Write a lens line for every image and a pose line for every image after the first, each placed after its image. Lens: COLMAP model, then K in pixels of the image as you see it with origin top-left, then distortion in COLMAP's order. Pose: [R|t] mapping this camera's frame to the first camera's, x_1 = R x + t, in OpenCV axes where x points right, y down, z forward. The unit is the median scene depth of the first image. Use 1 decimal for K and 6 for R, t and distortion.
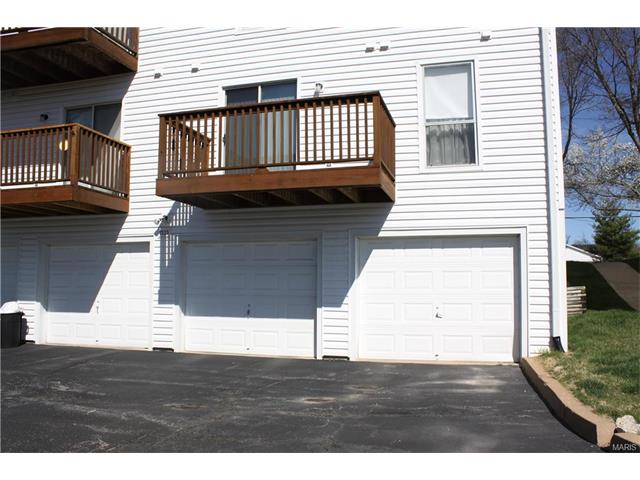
lens RADIAL K [[537.3, 0, 326.1], [0, 537.3, 244.1], [0, 0, 1]] dist [-0.152199, 0.123380]
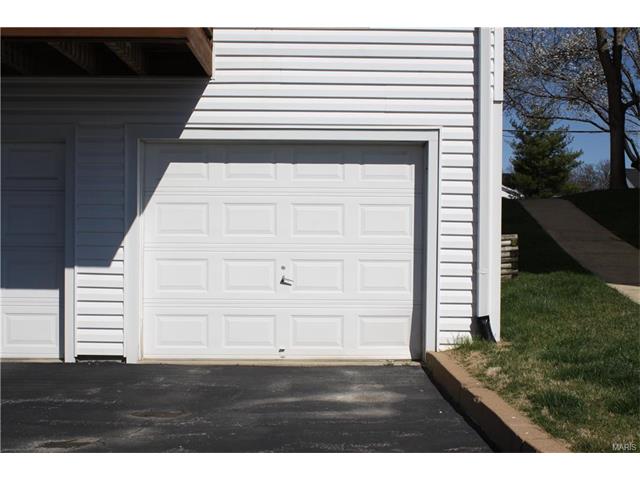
lens RADIAL K [[869.3, 0, 324.0], [0, 869.3, 244.9], [0, 0, 1]] dist [-0.028038, 0.000000]
pose [[0.963610, 0.001253, 0.267308, 0.001078], [-0.025315, 0.995922, 0.086590, 0.013259], [-0.266110, -0.090206, 0.959713, 0.093543]]
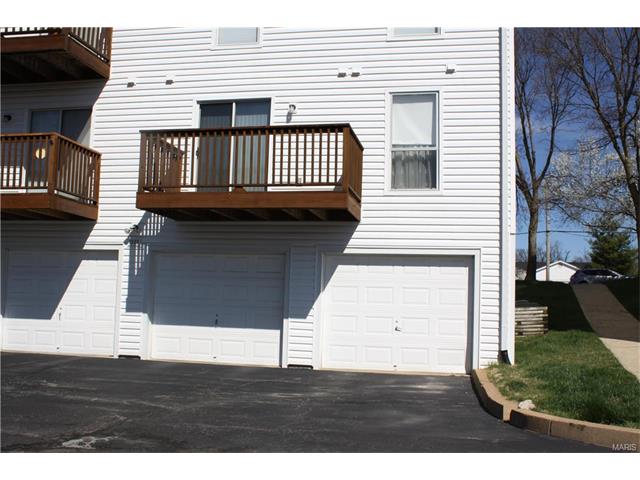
lens RADIAL K [[652.8, 0, 322.2], [0, 652.8, 242.3], [0, 0, 1]] dist [-0.088748, 0.000000]
pose [[0.997420, 0.032719, 0.063892, -0.029070], [-0.031773, 0.999371, -0.015774, -0.013872], [-0.064368, 0.013704, 0.997832, -0.294391]]
